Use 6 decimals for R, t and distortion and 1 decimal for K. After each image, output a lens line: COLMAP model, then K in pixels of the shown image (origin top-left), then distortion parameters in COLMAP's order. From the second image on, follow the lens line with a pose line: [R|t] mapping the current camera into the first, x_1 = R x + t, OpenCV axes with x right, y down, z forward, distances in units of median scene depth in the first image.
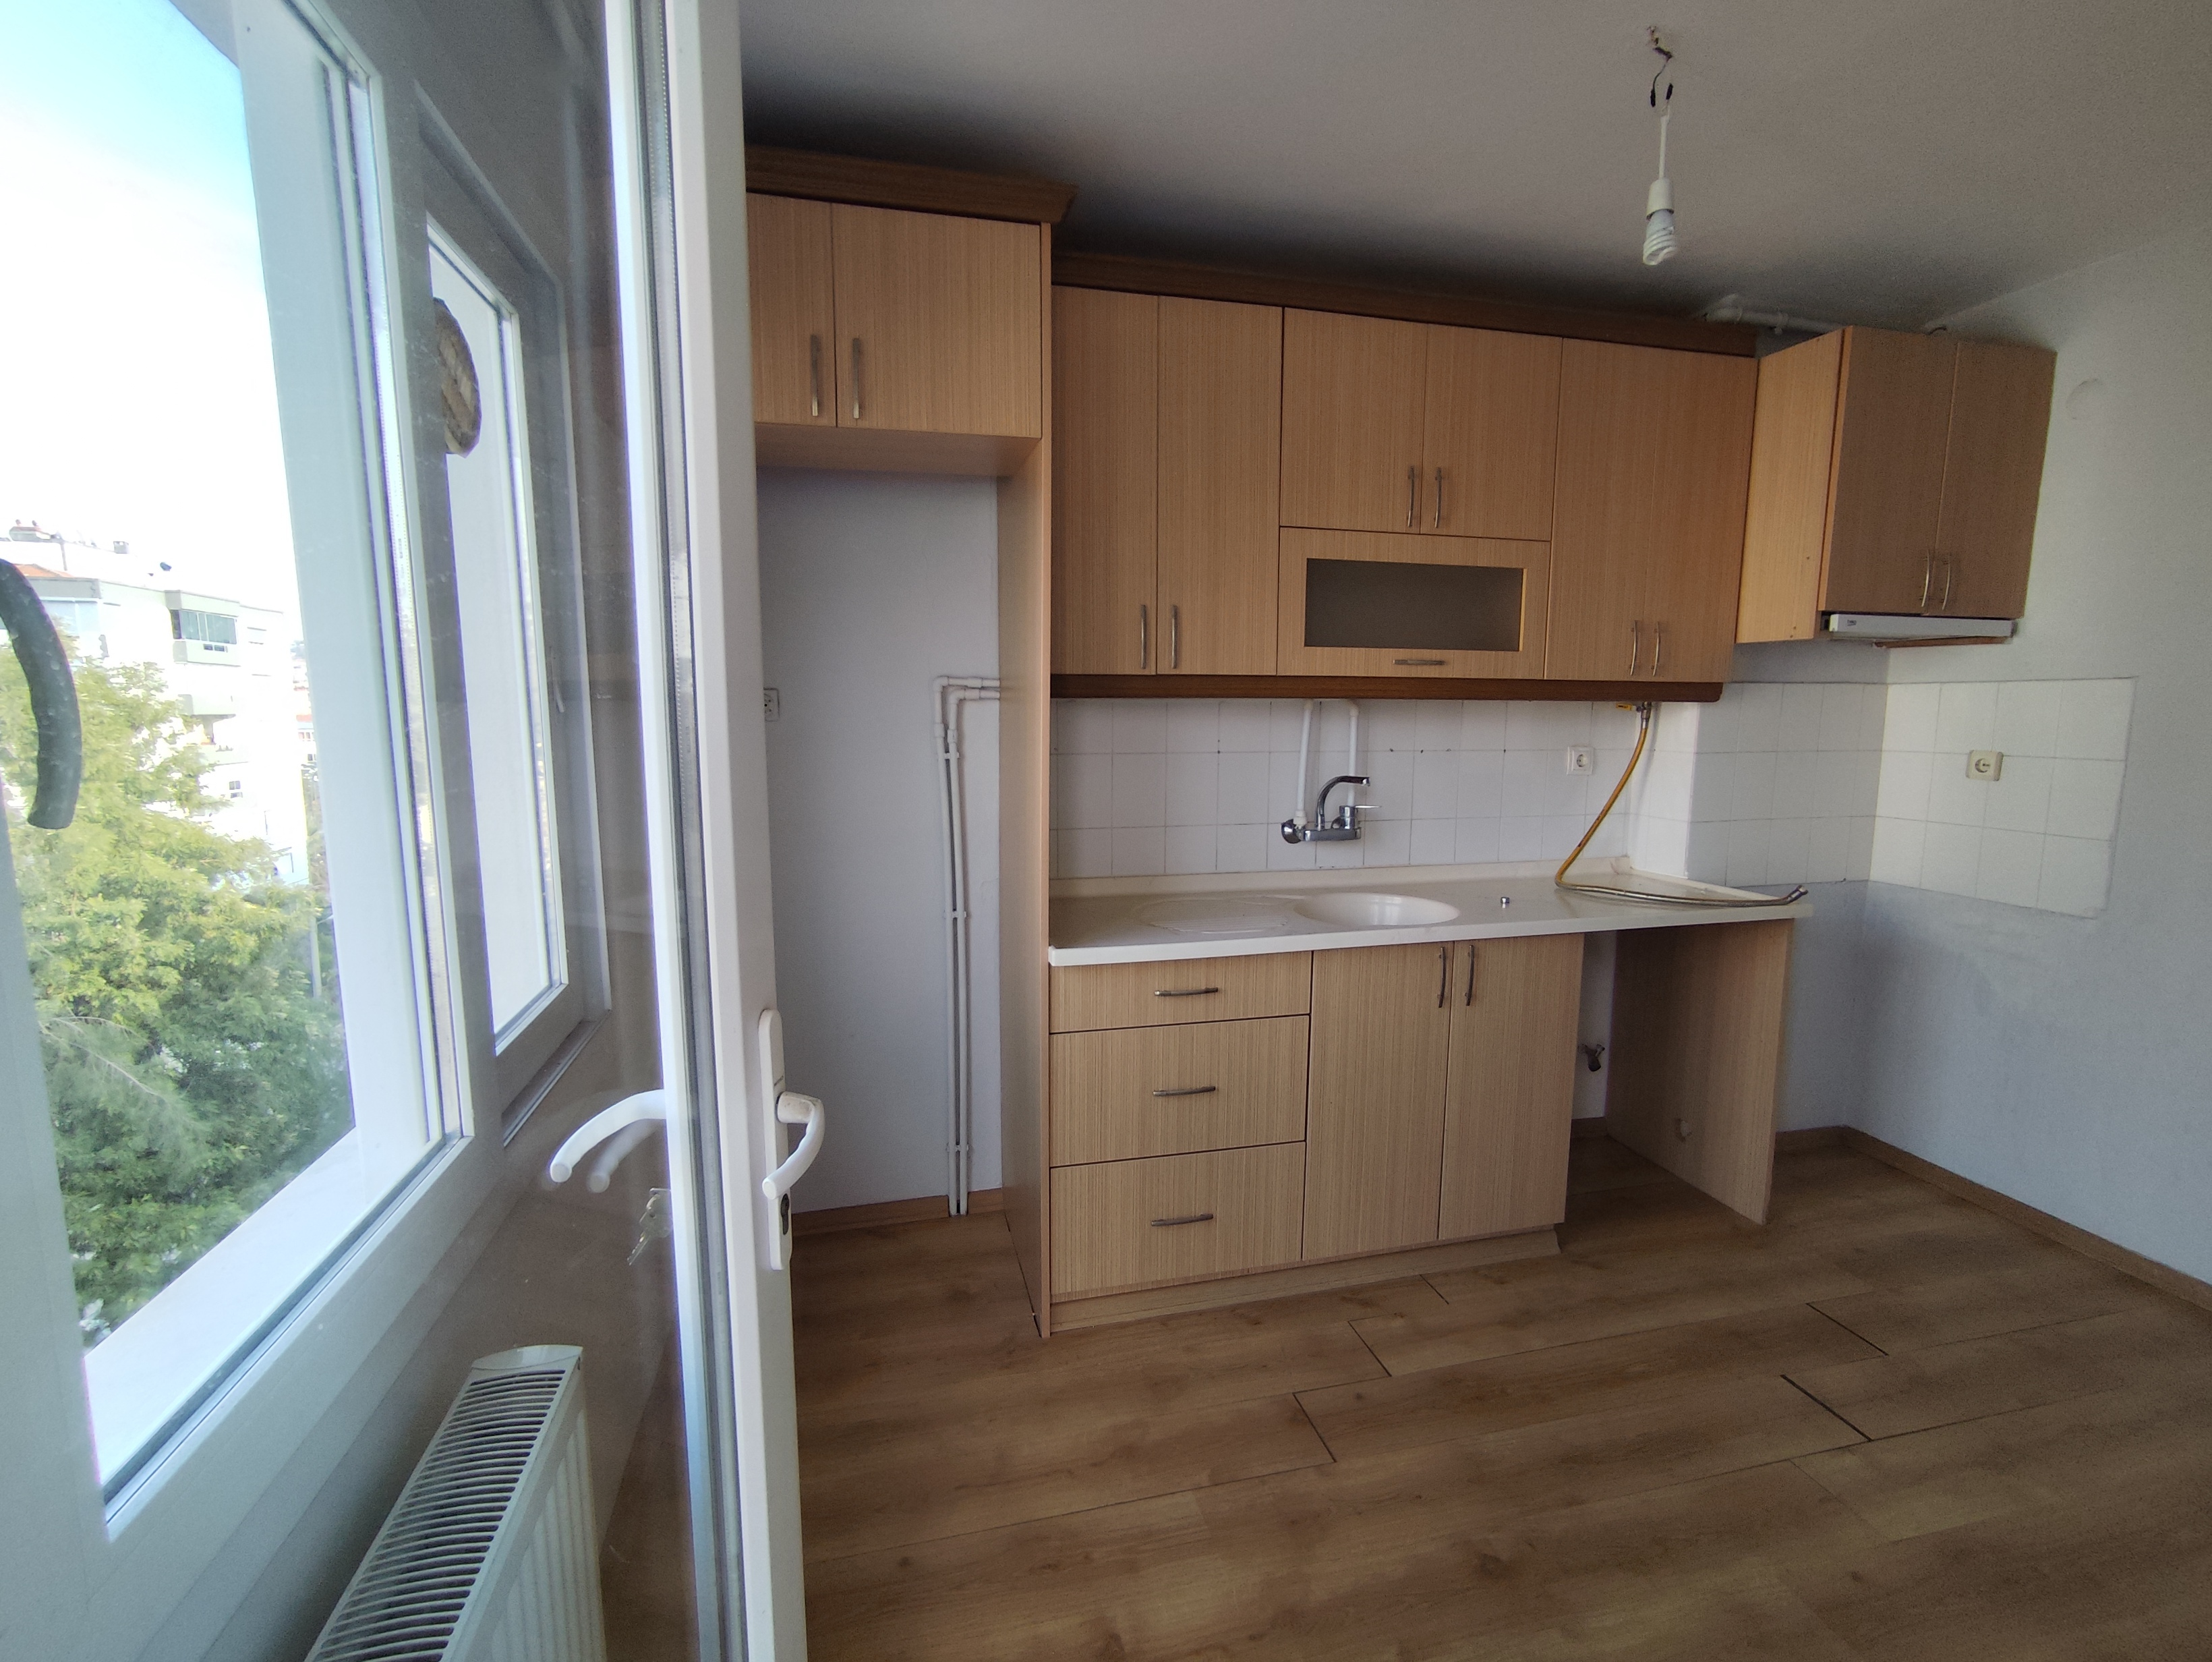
lens RADIAL K [[1001.9, 0, 1097.6], [0, 1001.9, 834.9], [0, 0, 1]] dist [-0.048384, 0.033784]
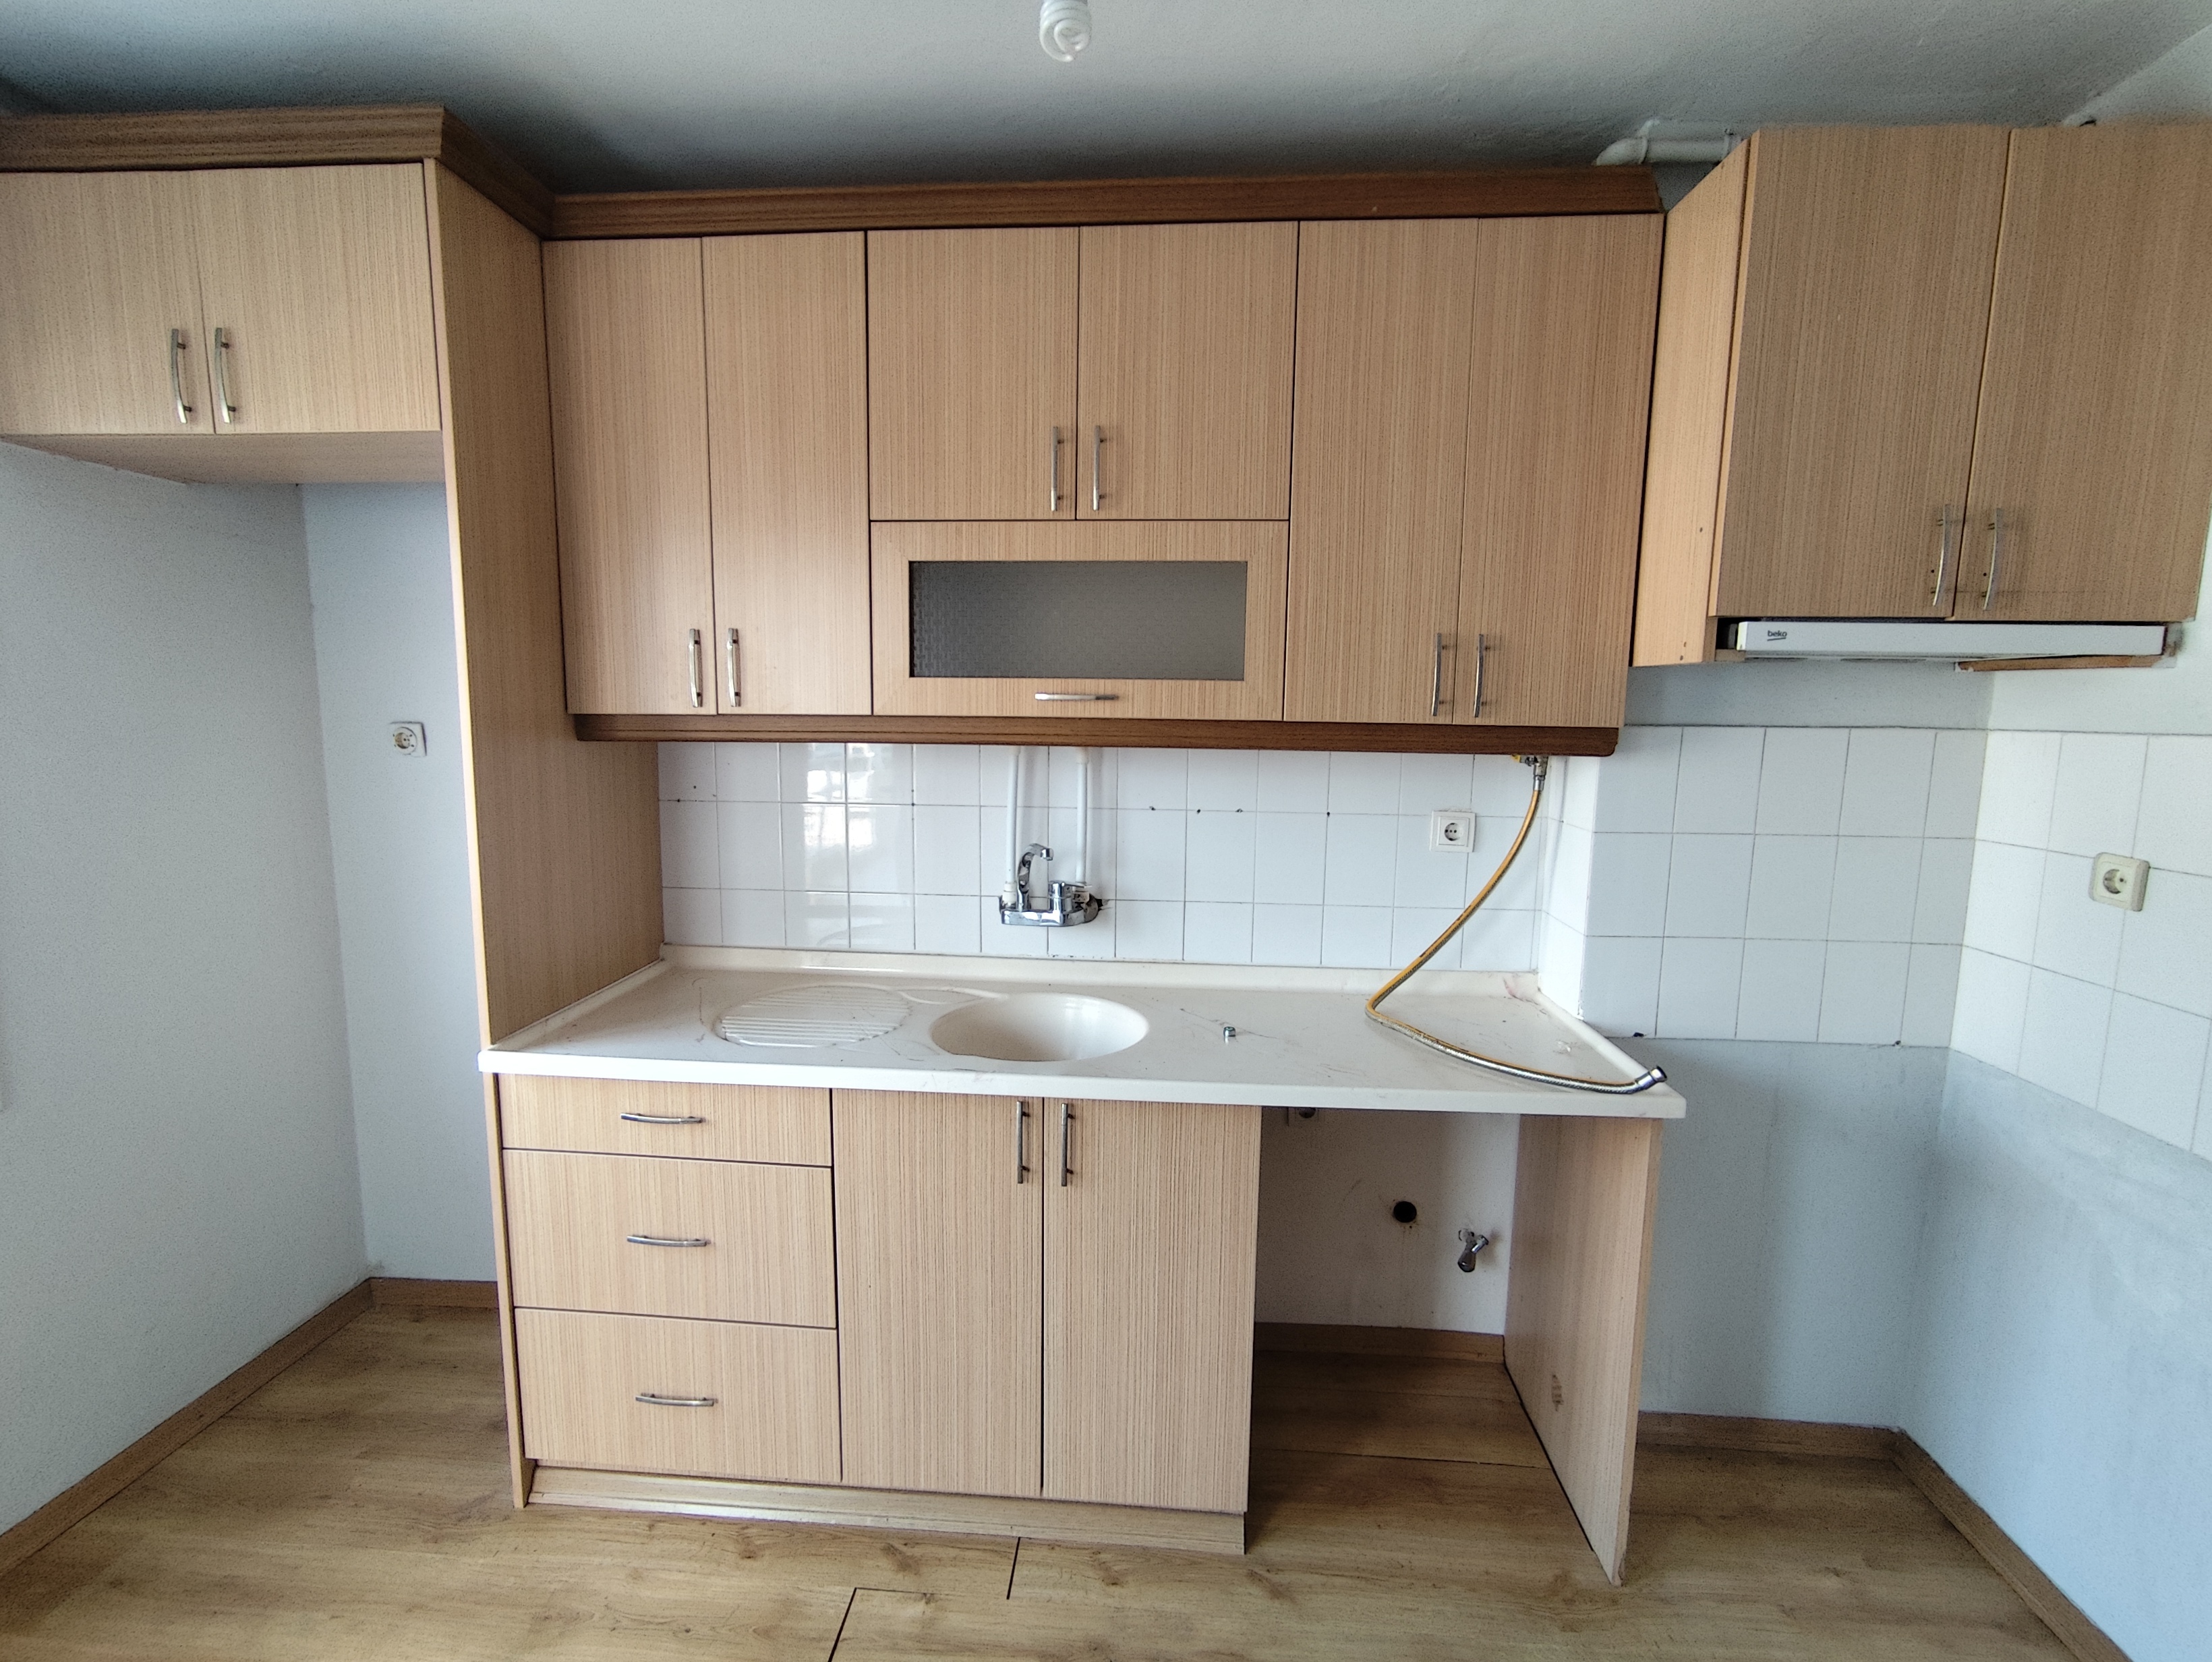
lens RADIAL K [[995.2, 0, 1102.6], [0, 995.2, 834.8], [0, 0, 1]] dist [-0.037186, 0.018850]
pose [[0.951987, 0.049890, -0.302047, 0.558363], [-0.050489, 0.998708, 0.005828, -0.077512], [0.301947, 0.009702, 0.953275, 0.312724]]
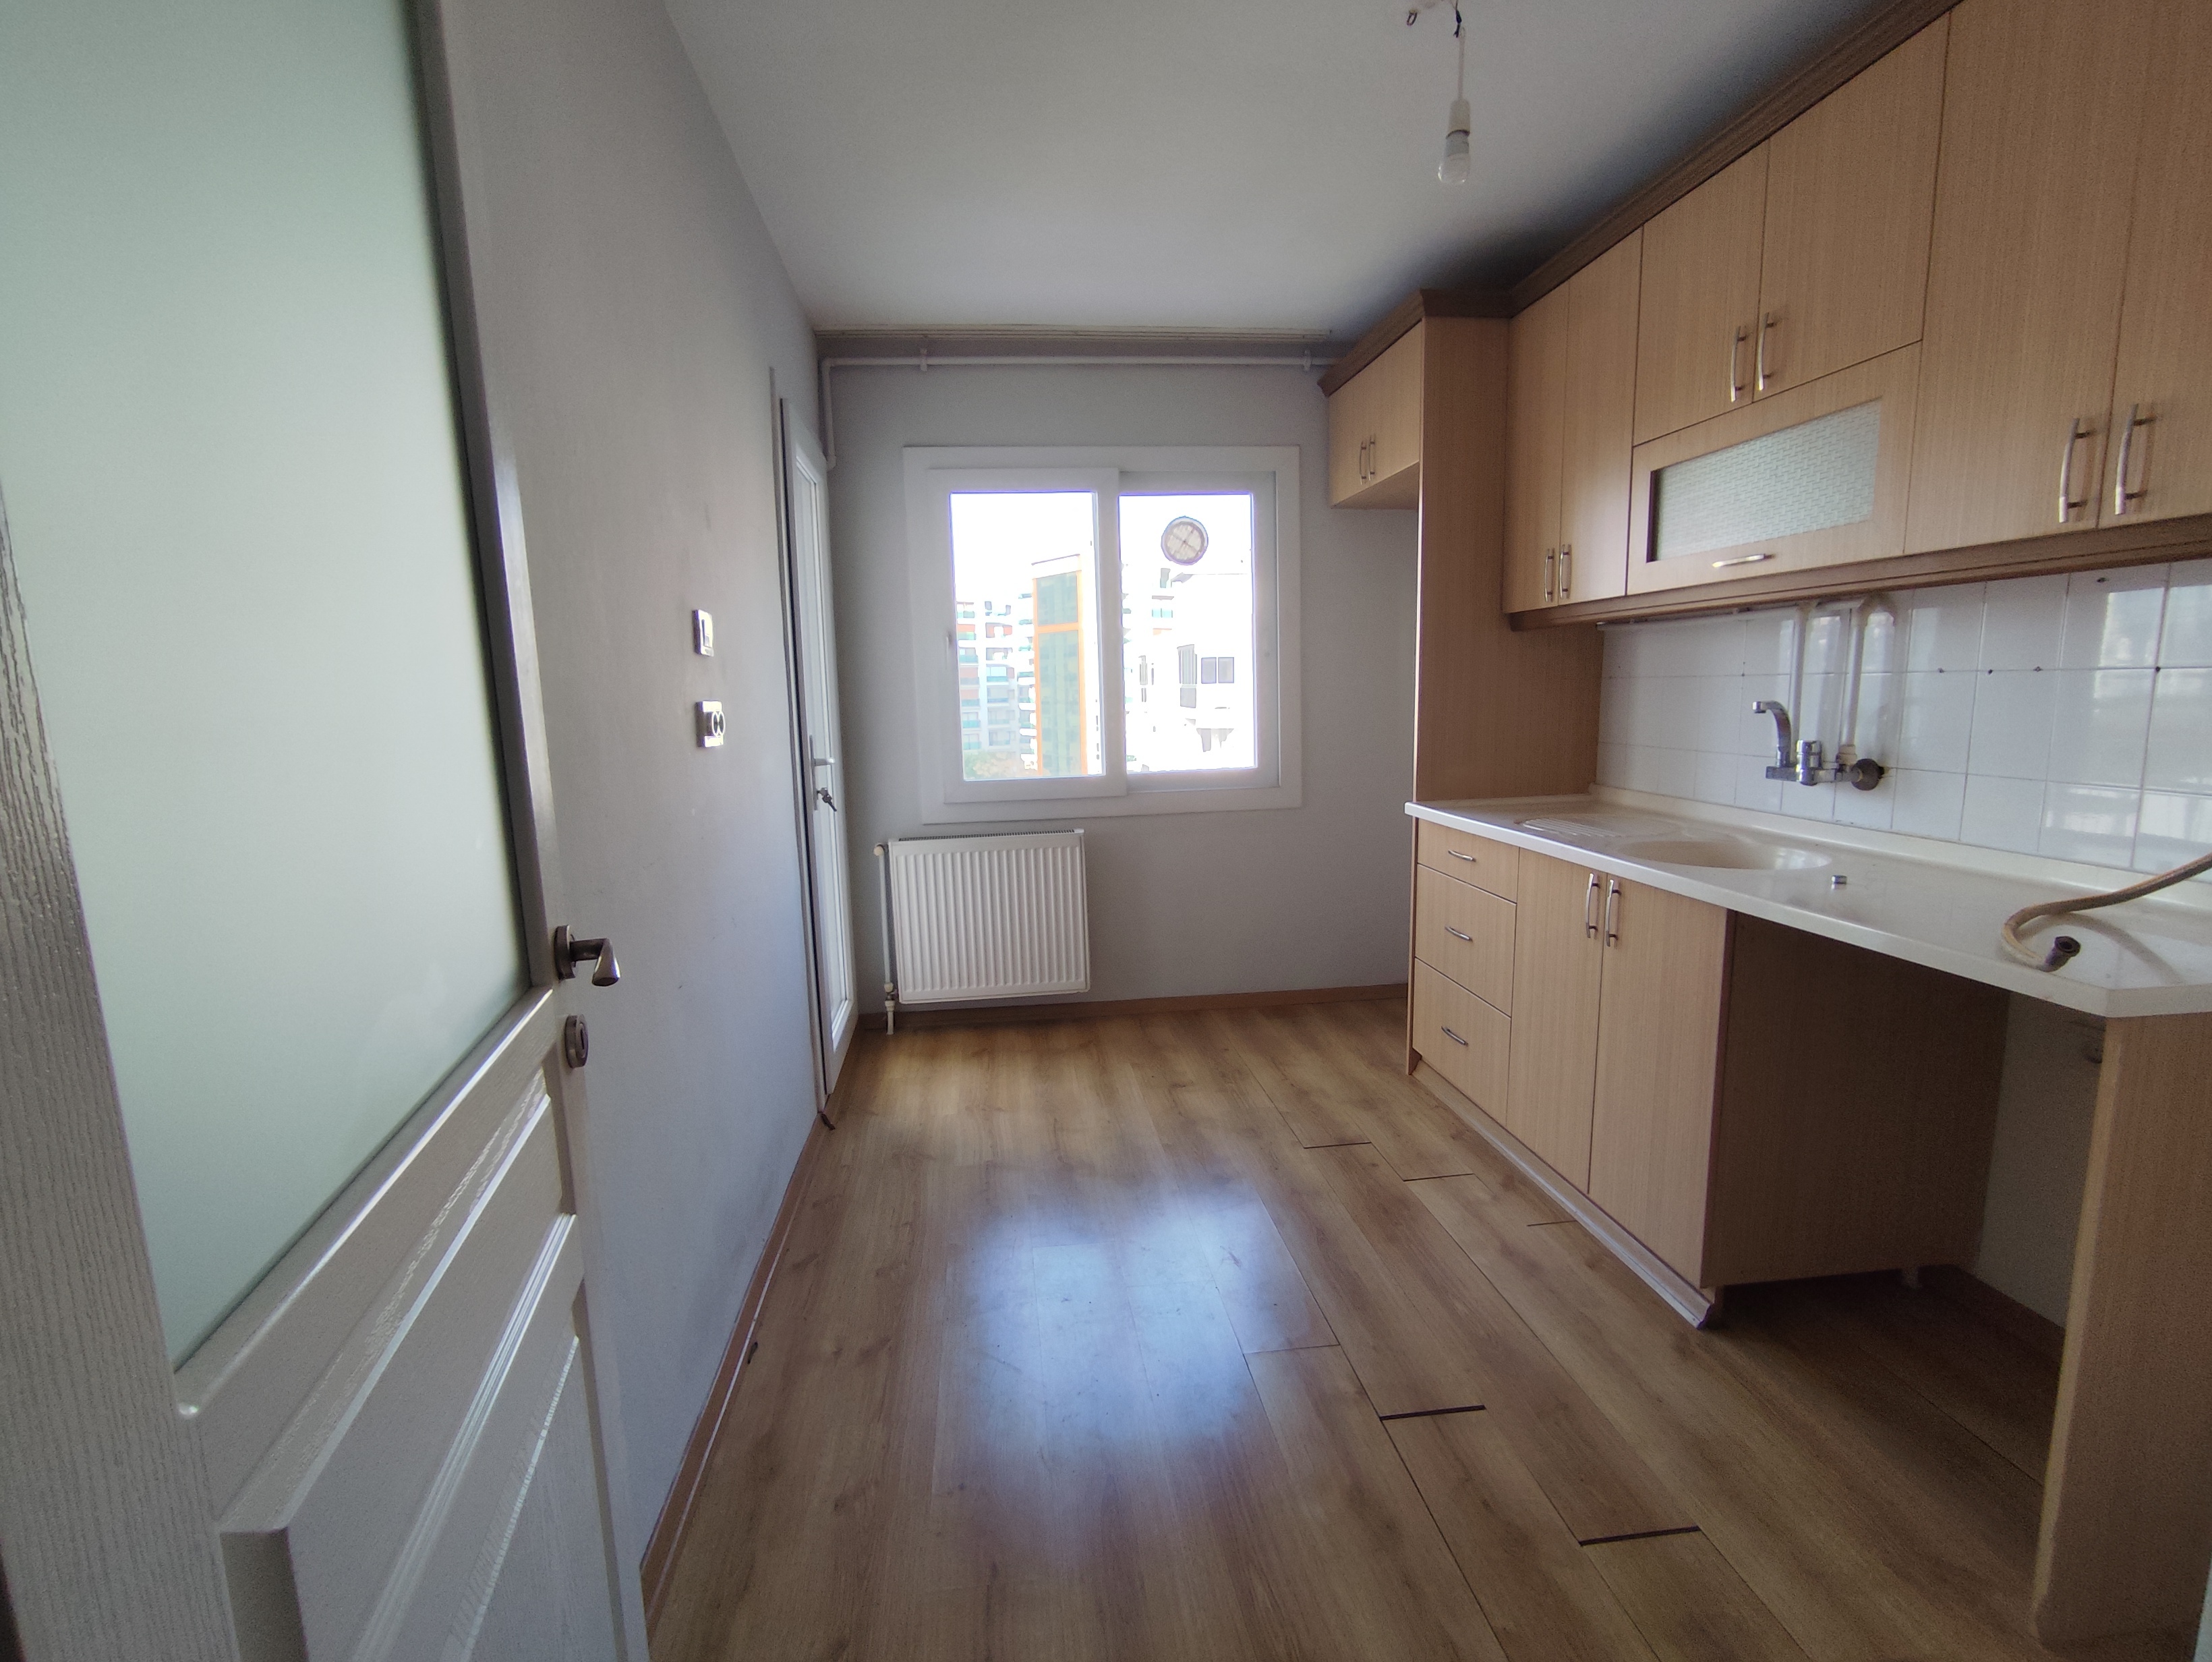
lens RADIAL K [[1014.7, 0, 1104.7], [0, 1014.7, 827.6], [0, 0, 1]] dist [0.000011, 0.000101]
pose [[-0.119754, 0.138524, -0.983092, 1.241396], [-0.106321, 0.982734, 0.151425, -0.024879], [0.987094, 0.122657, -0.102959, 0.584440]]
